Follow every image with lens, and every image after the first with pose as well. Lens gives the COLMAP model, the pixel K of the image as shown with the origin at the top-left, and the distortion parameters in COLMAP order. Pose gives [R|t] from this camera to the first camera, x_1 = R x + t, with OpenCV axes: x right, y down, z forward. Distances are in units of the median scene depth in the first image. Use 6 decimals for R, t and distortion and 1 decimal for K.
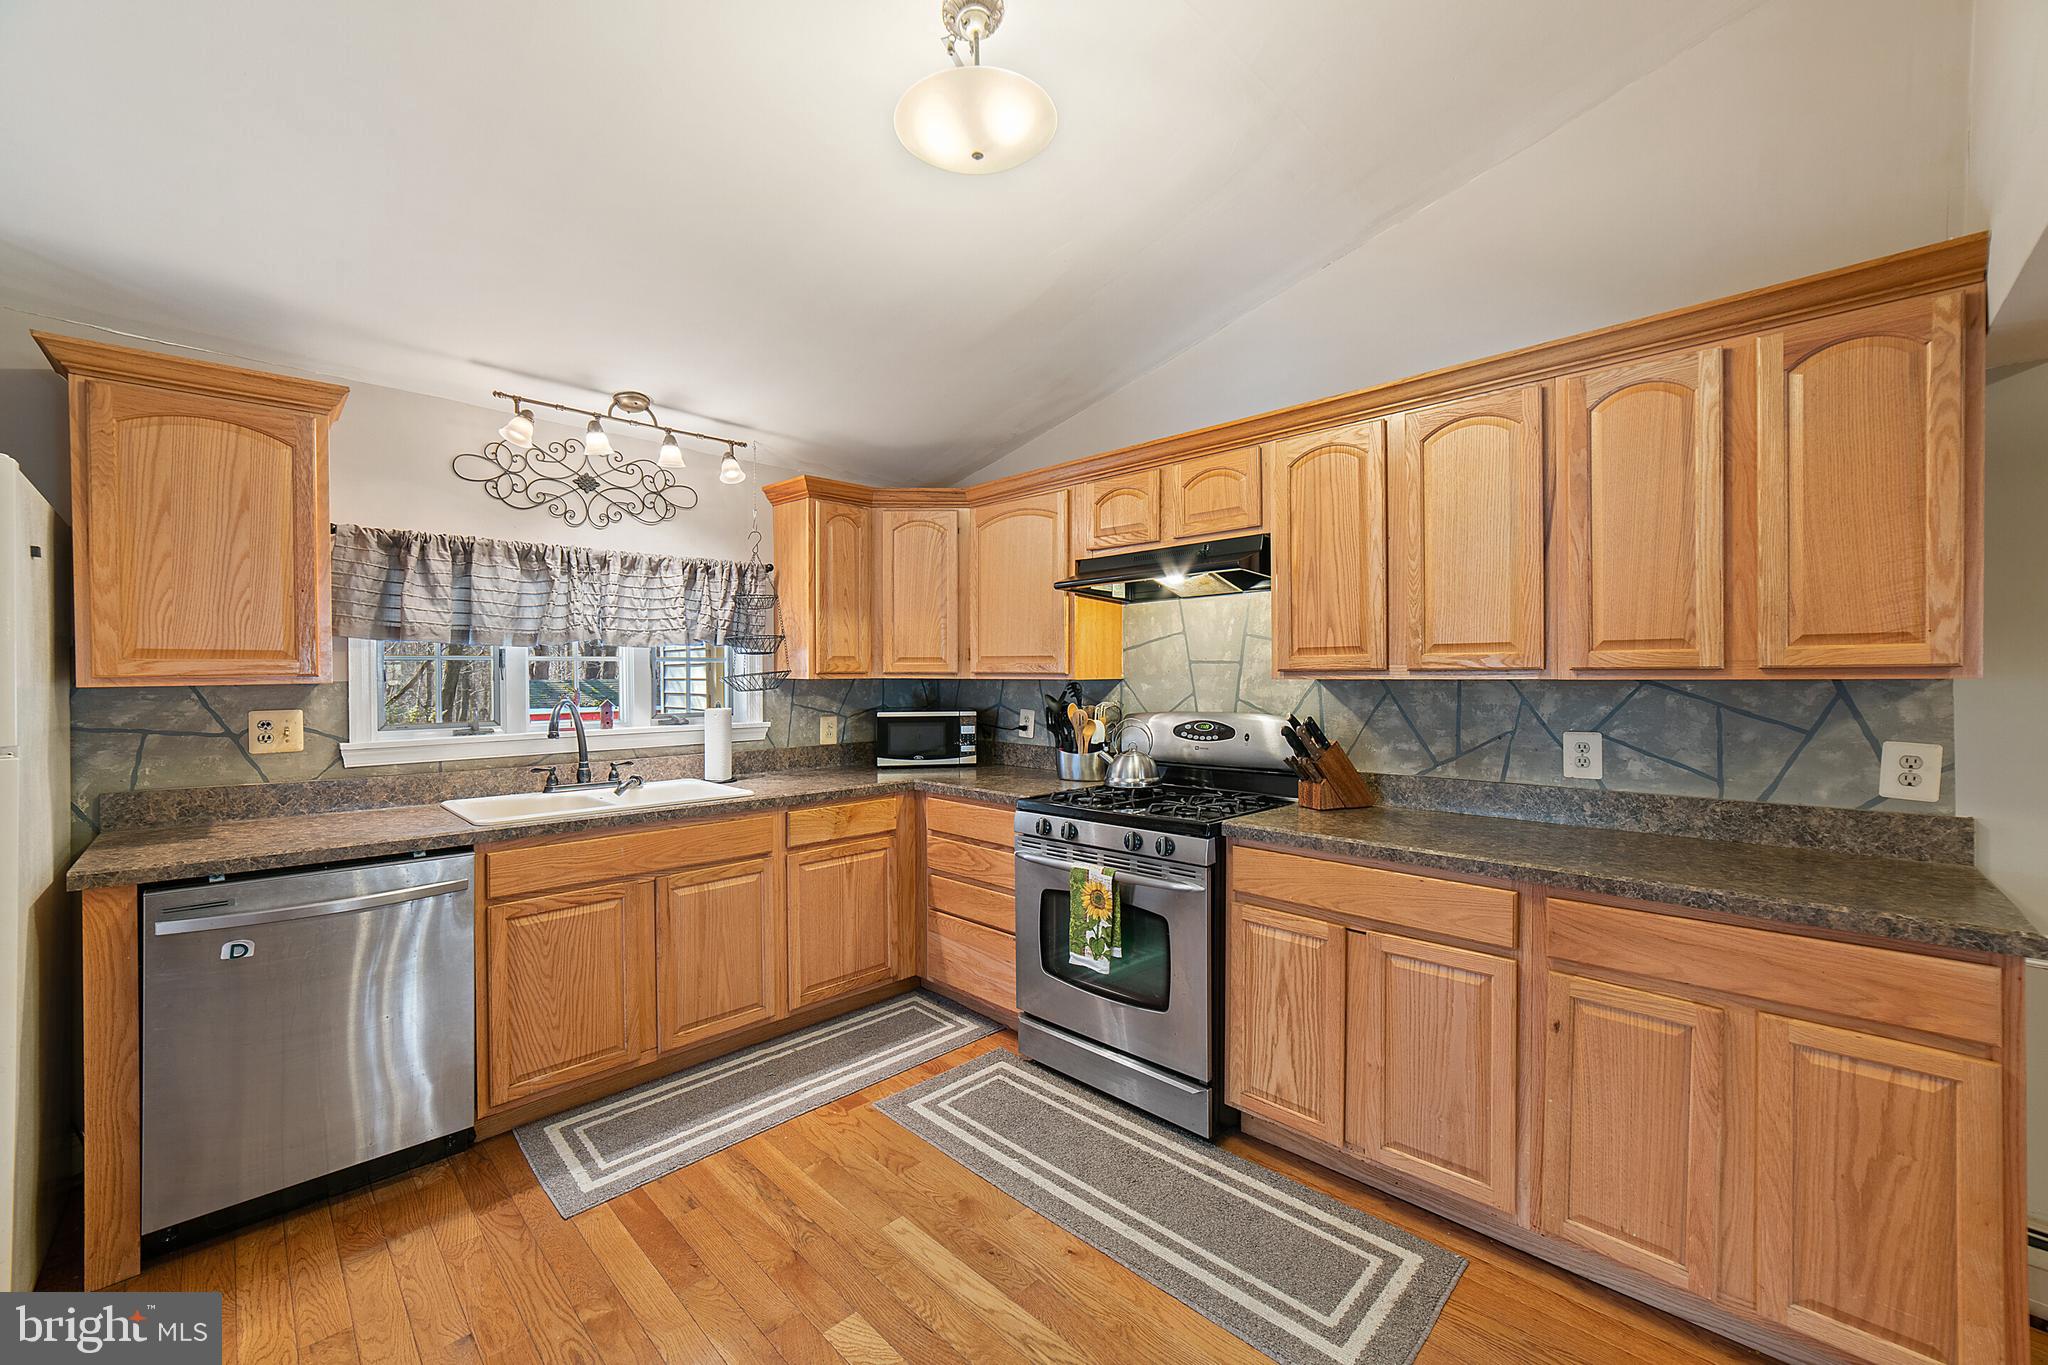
lens RADIAL K [[800.7, 0, 1027.8], [0, 800.7, 686.2], [0, 0, 1]] dist [0.002493, 0.001456]
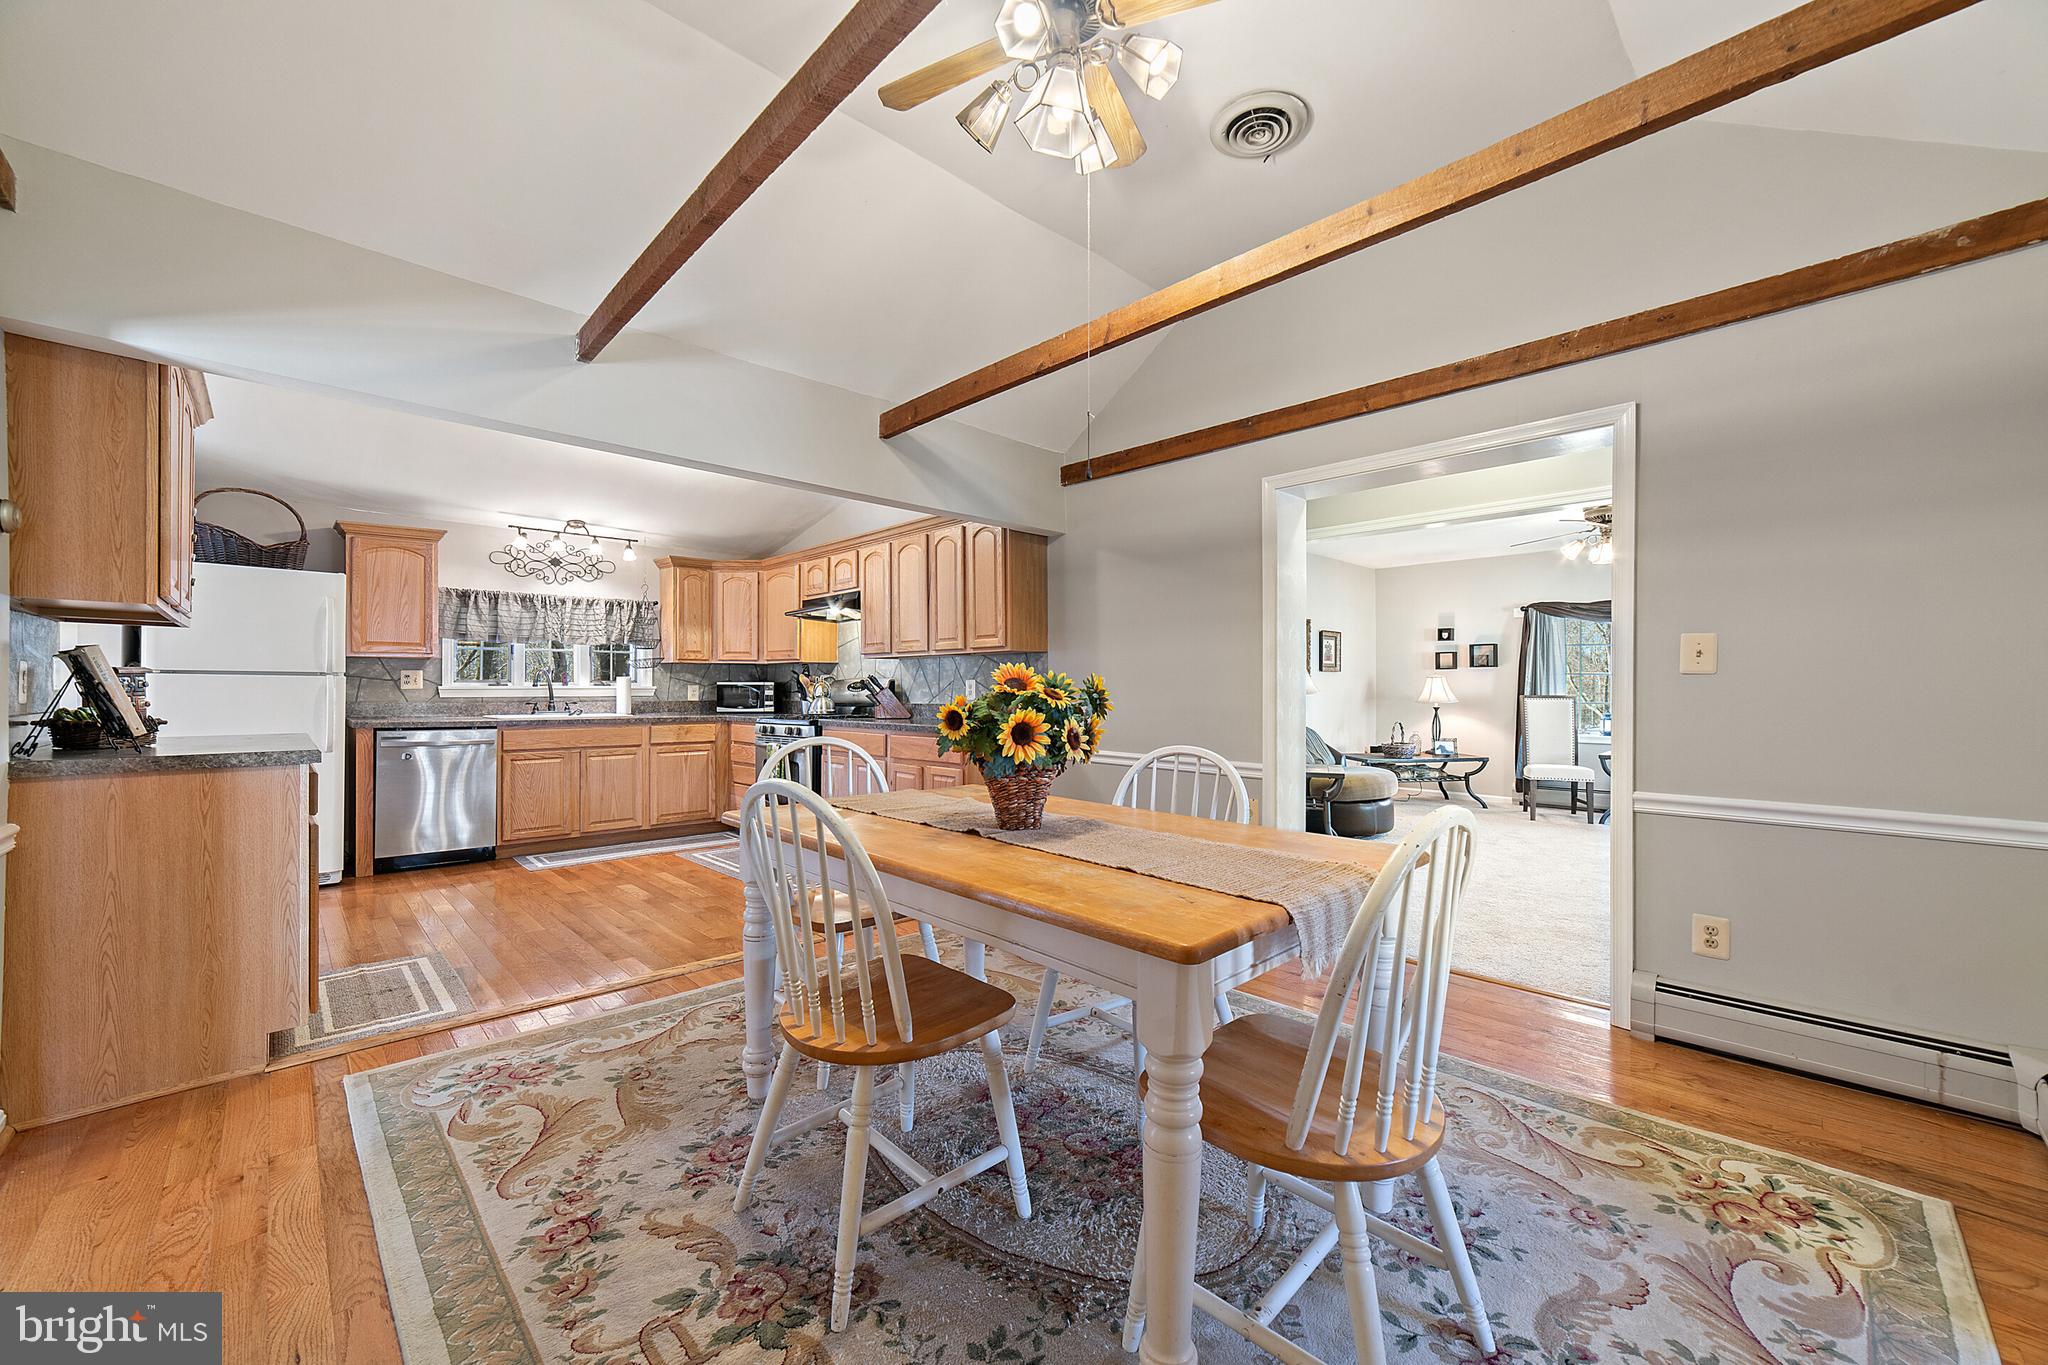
lens RADIAL K [[800.7, 0, 1021.7], [0, 800.7, 688.7], [0, 0, 1]] dist [0.002493, 0.001456]
pose [[0.999541, 0.003456, -0.030098, 0.696830], [-0.003921, 0.999874, -0.015386, 0.091302], [0.030041, 0.015497, 0.999429, -0.991270]]
